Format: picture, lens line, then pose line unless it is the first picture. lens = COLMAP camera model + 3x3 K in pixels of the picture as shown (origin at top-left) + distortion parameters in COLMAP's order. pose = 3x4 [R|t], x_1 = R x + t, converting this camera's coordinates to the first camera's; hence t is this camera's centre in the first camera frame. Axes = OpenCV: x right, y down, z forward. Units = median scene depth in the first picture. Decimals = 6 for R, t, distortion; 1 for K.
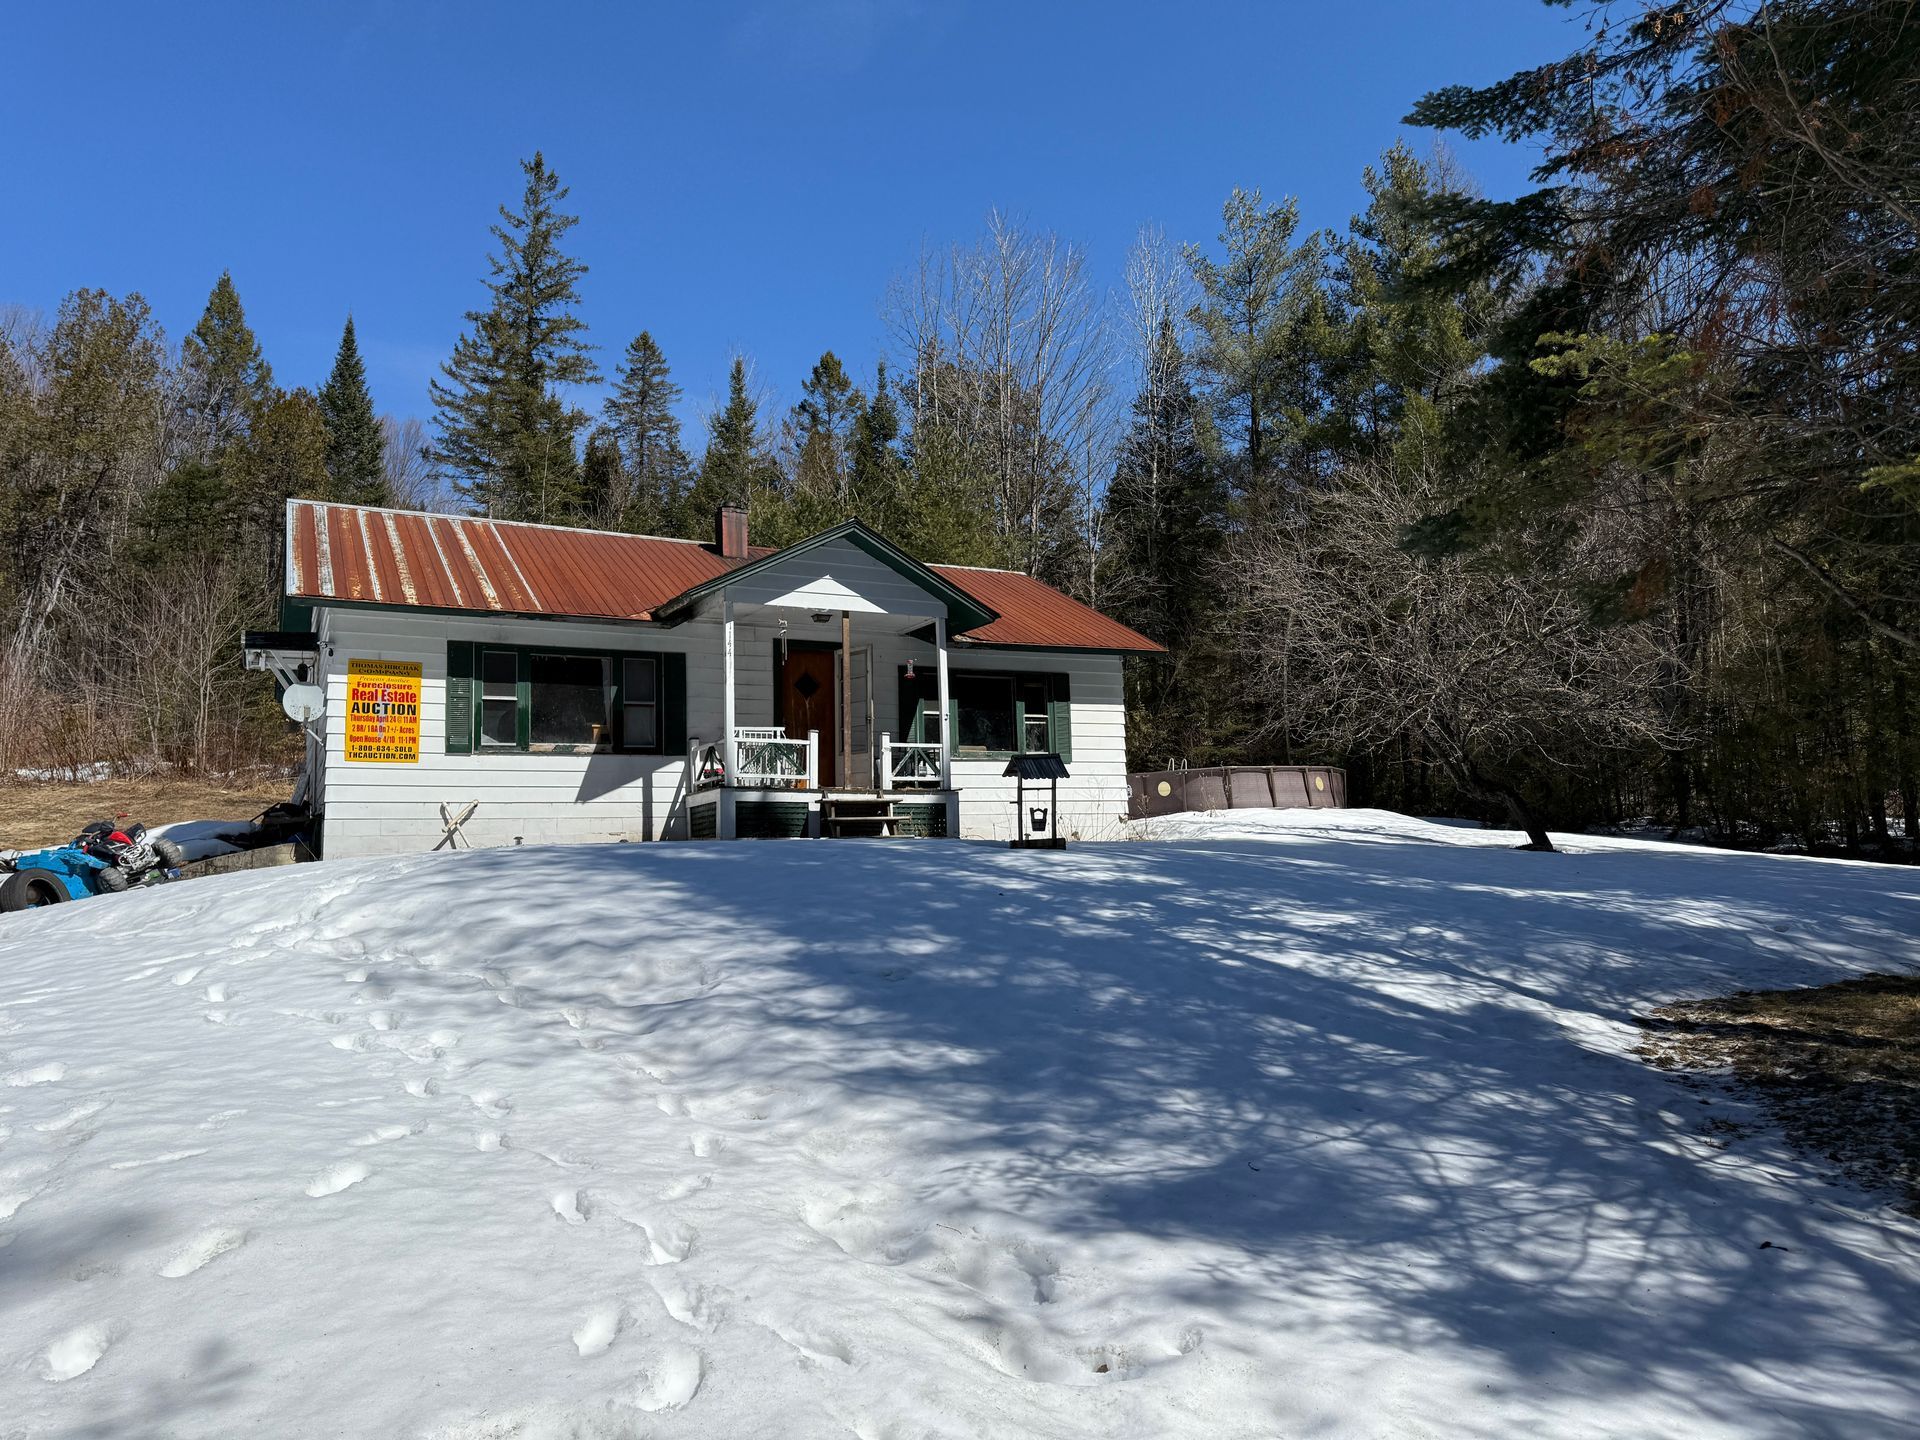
lens RADIAL K [[1312.5, 0, 953.9], [0, 1312.5, 730.4], [0, 0, 1]] dist [0.182113, -0.362168]
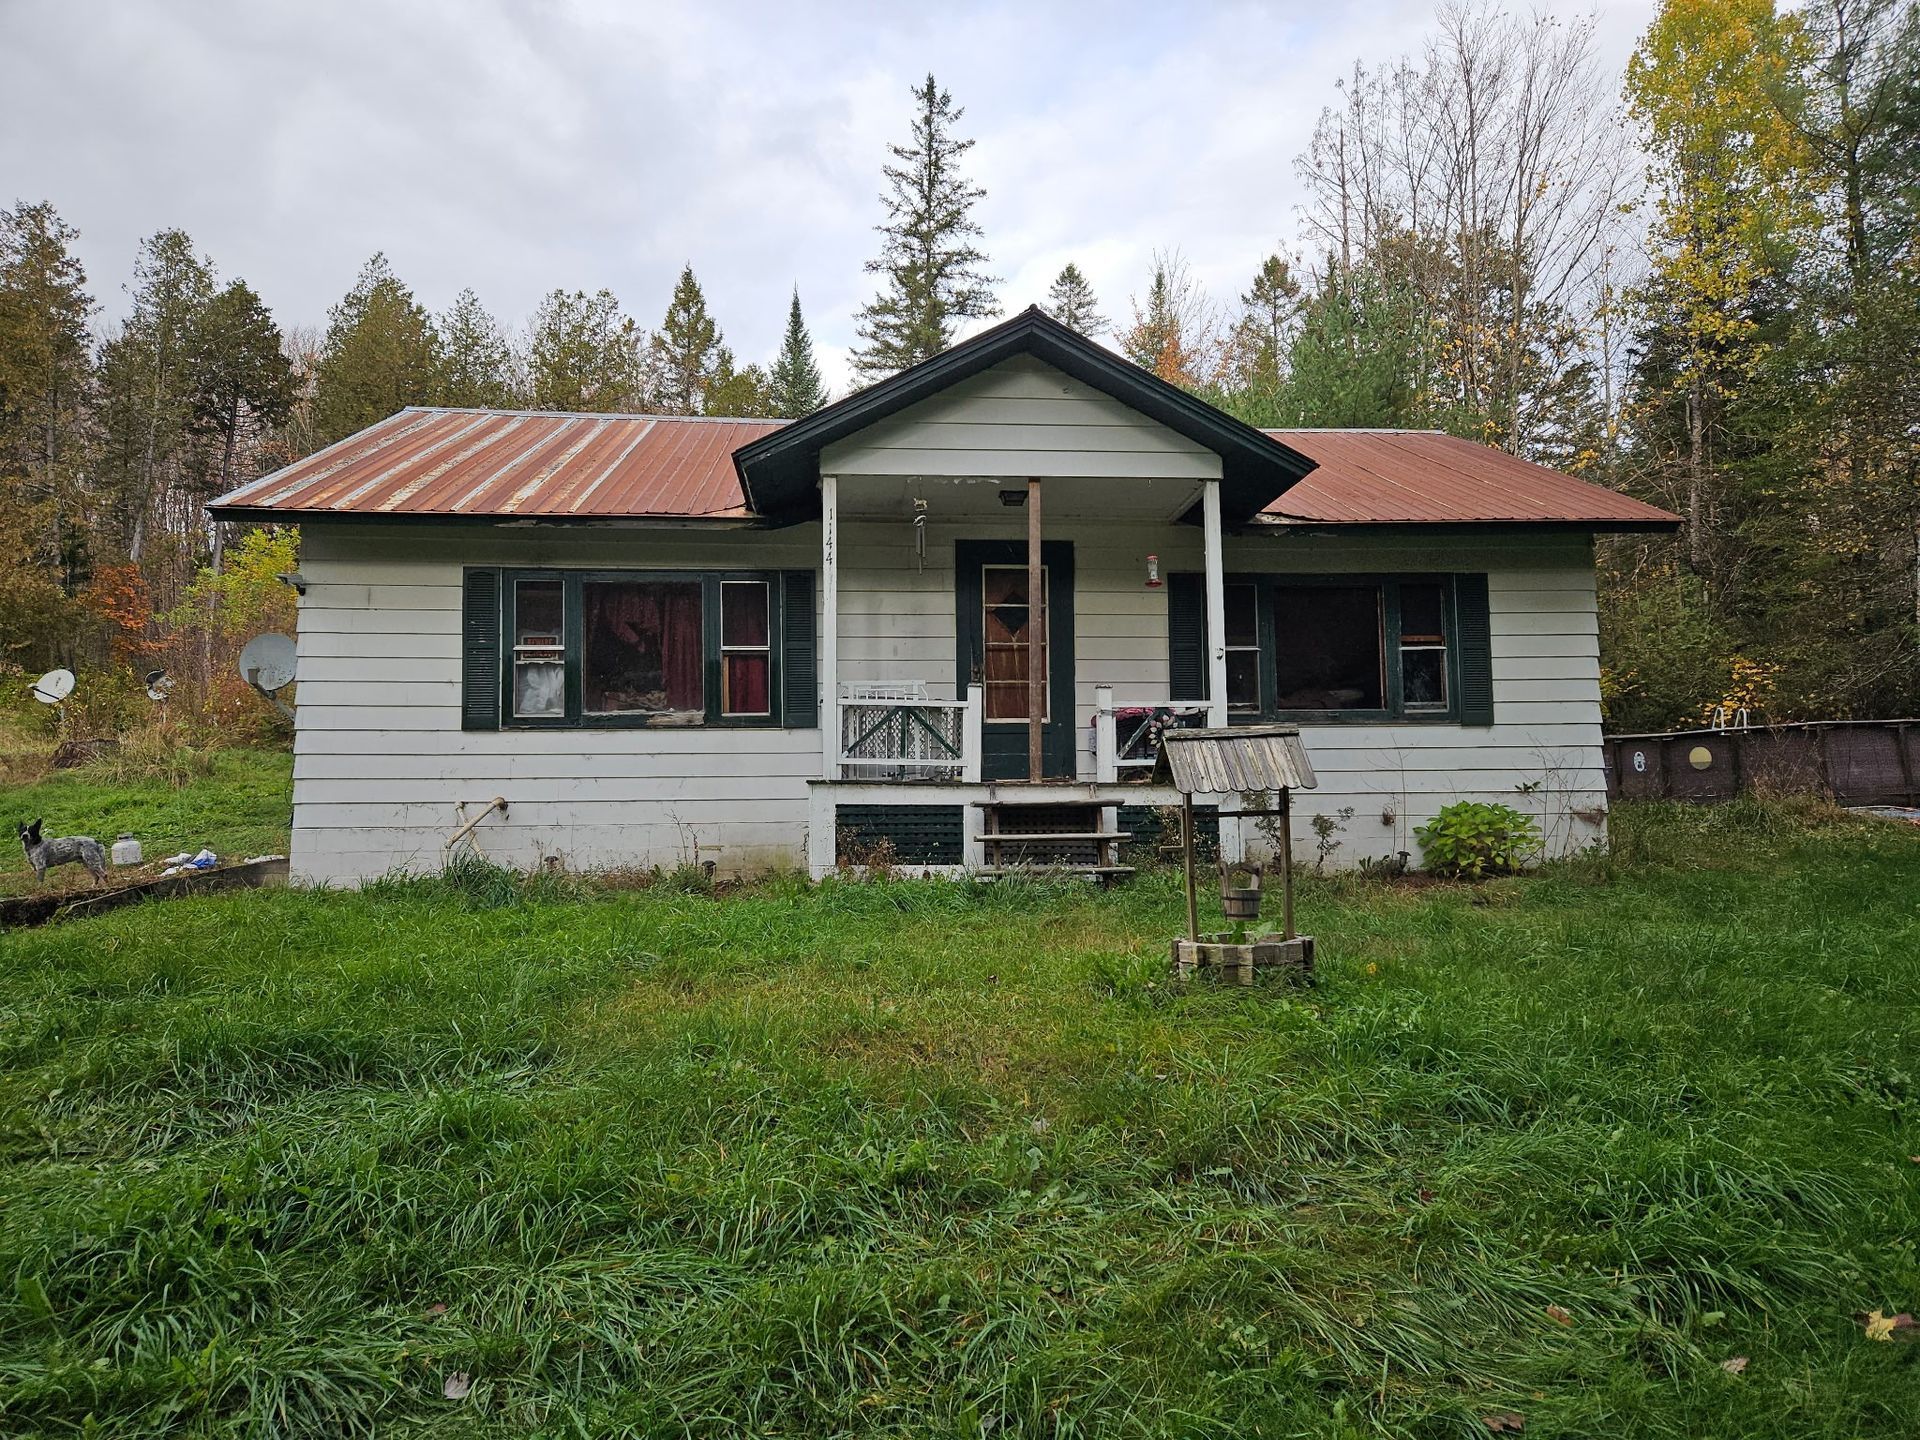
lens RADIAL K [[1281.4, 0, 960.0], [0, 1281.4, 720.0], [0, 0, 1]] dist [0.045673, -0.004162]
pose [[0.931019, -0.017055, -0.364573, 0.088223], [0.027108, 0.999380, 0.022477, 0.003192], [0.363963, -0.030809, 0.930904, 0.431069]]
